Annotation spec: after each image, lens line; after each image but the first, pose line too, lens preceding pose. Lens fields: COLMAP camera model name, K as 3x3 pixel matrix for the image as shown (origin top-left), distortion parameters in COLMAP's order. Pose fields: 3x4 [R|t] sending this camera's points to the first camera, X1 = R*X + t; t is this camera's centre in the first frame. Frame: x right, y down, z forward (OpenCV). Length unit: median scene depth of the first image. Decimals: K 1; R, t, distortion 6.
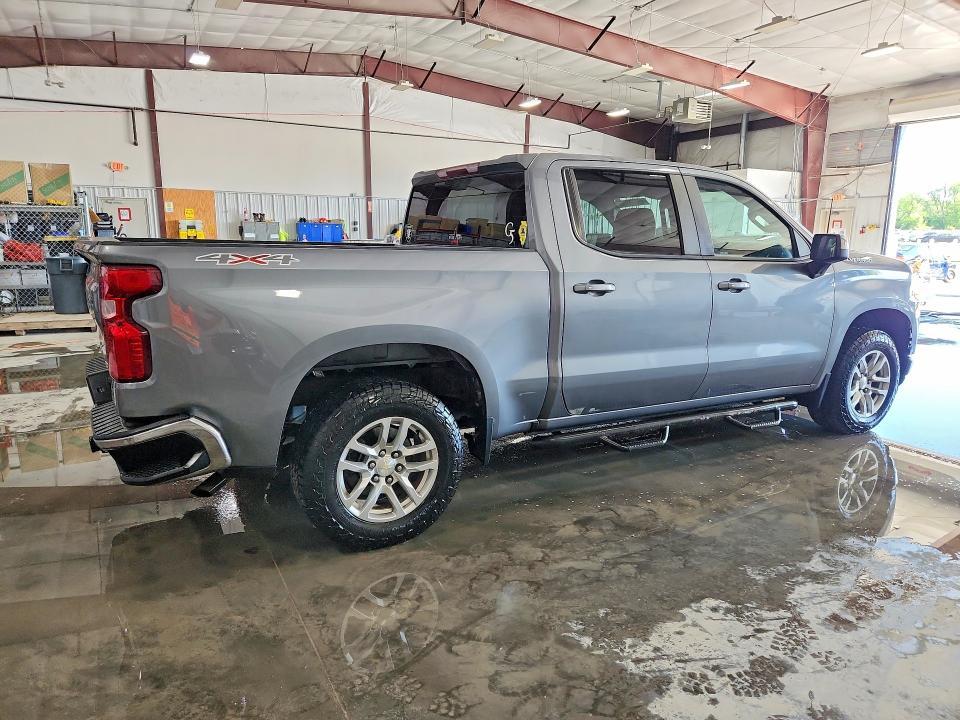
lens RADIAL K [[626.8, 0, 464.9], [0, 626.8, 358.5], [0, 0, 1]] dist [0.045159, -0.033773]
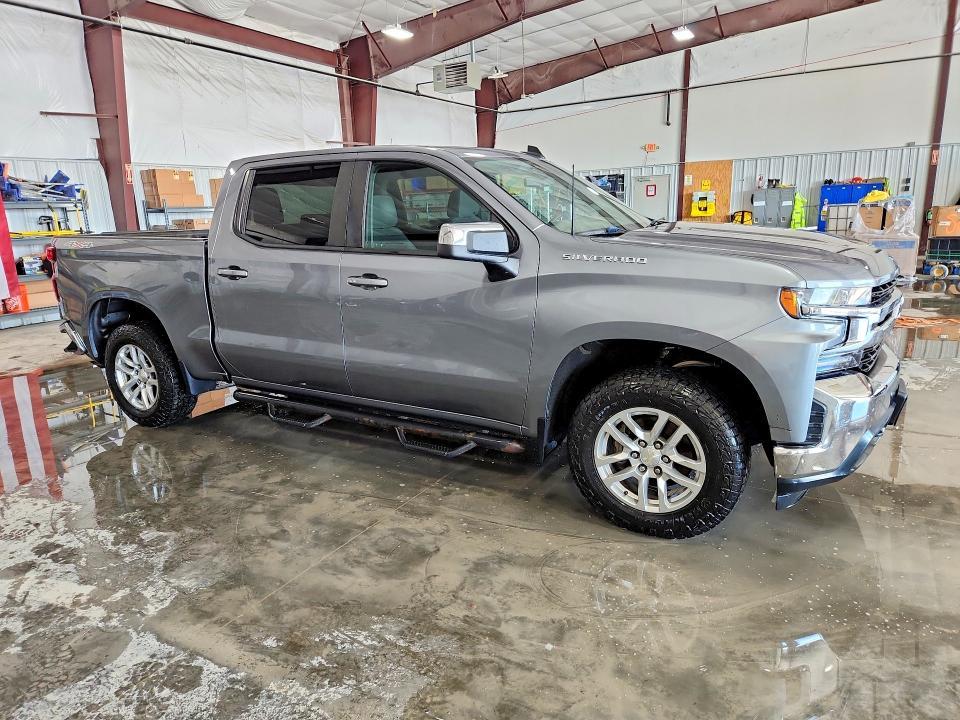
lens RADIAL K [[626.8, 0, 464.9], [0, 626.8, 358.5], [0, 0, 1]] dist [0.045159, -0.033773]
pose [[0.523231, 0.166734, -0.835721, 0.485619], [-0.122428, 0.985207, 0.119908, -0.049603], [0.843351, 0.039576, 0.535904, 0.243778]]
